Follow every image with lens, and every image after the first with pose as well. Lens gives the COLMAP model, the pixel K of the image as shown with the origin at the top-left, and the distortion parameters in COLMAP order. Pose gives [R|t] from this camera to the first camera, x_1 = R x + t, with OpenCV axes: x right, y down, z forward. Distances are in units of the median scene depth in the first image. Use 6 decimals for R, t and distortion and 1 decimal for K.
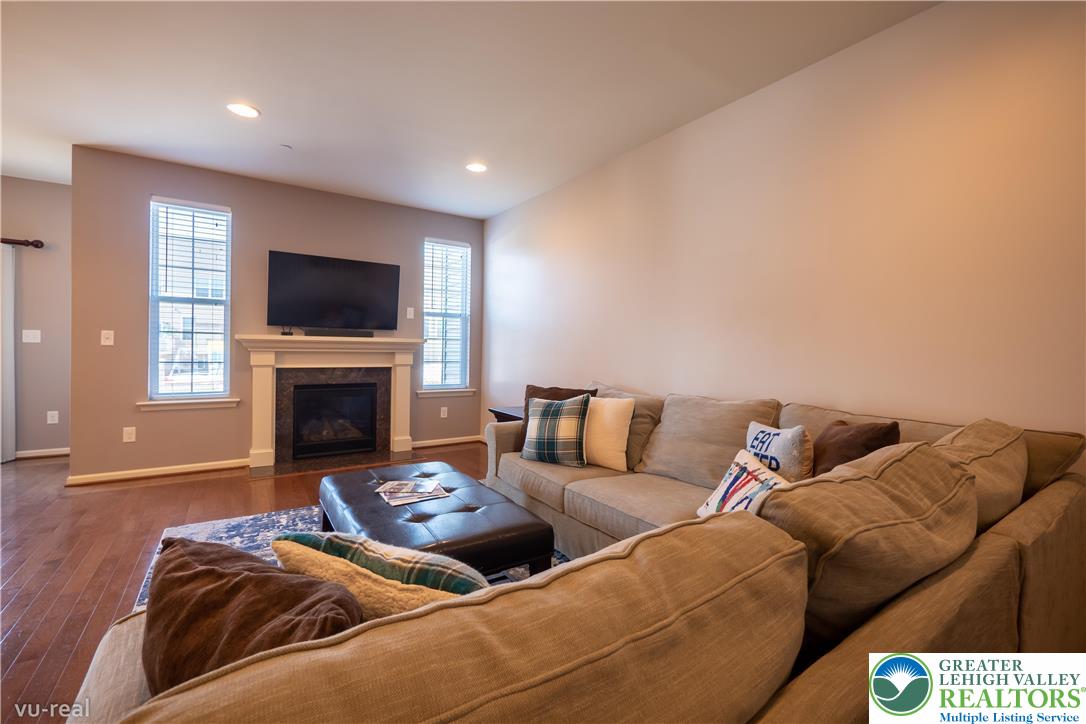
lens RADIAL K [[468.7, 0, 544.2], [0, 468.7, 354.9], [0, 0, 1]] dist [-0.001947, -0.000902]
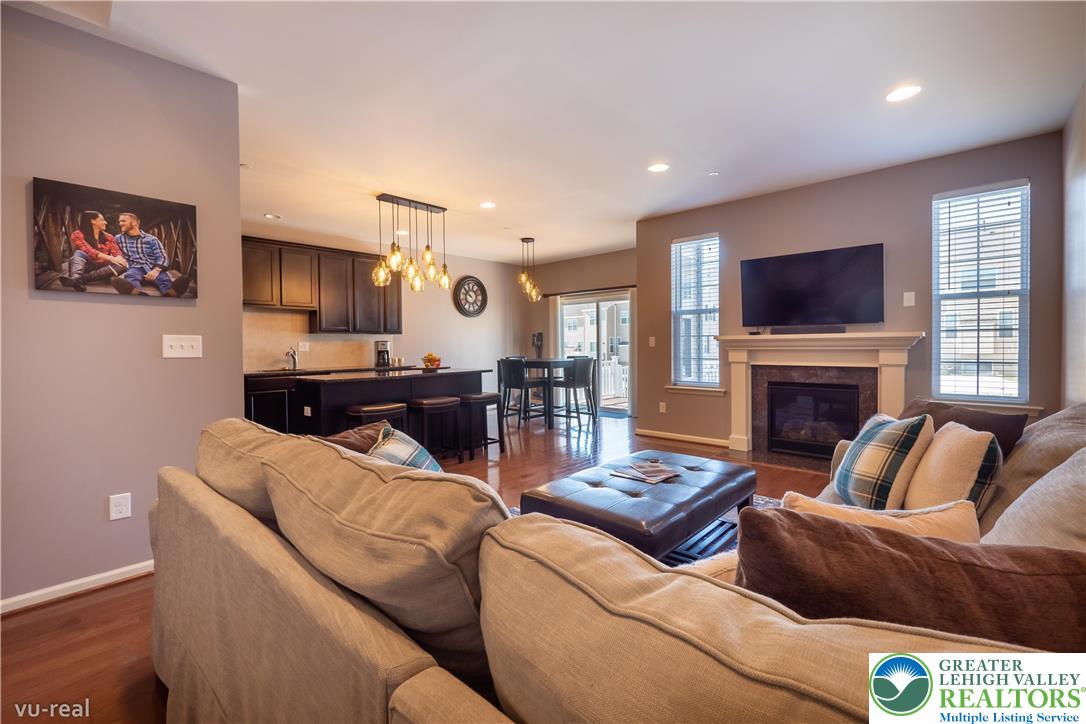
lens RADIAL K [[468.7, 0, 536.9], [0, 468.7, 356.6], [0, 0, 1]] dist [-0.001947, -0.000902]
pose [[0.212601, 0.005484, -0.977124, 0.399209], [-0.000561, 0.999985, 0.005490, 0.003120], [0.977139, -0.000619, 0.212601, 0.263013]]
